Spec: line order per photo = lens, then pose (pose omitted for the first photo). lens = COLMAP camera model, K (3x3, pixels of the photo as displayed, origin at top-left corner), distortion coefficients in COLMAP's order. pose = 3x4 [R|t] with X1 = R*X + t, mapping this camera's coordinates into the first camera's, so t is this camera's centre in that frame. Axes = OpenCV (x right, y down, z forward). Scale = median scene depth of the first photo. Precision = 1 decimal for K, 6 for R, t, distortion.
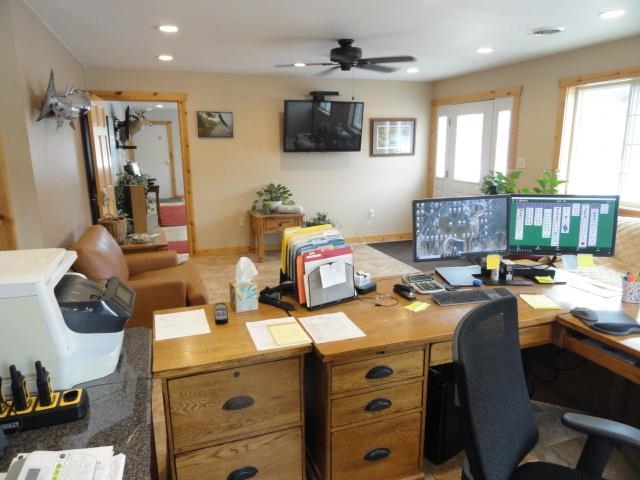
lens RADIAL K [[442.5, 0, 322.9], [0, 442.5, 240.2], [0, 0, 1]] dist [0.000194, -0.001587]
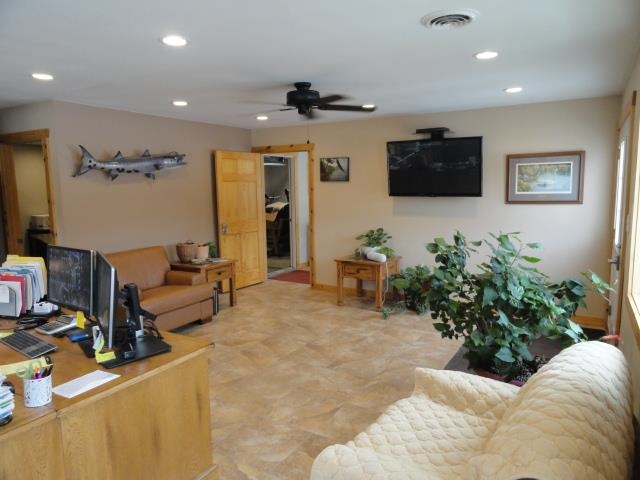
lens RADIAL K [[442.5, 0, 322.0], [0, 442.5, 239.0], [0, 0, 1]] dist [0.000194, -0.001587]
pose [[0.633785, 0.092511, -0.767957, 0.573687], [-0.160189, 0.986997, -0.013305, -0.076863], [0.756740, 0.131451, 0.640363, 0.315804]]
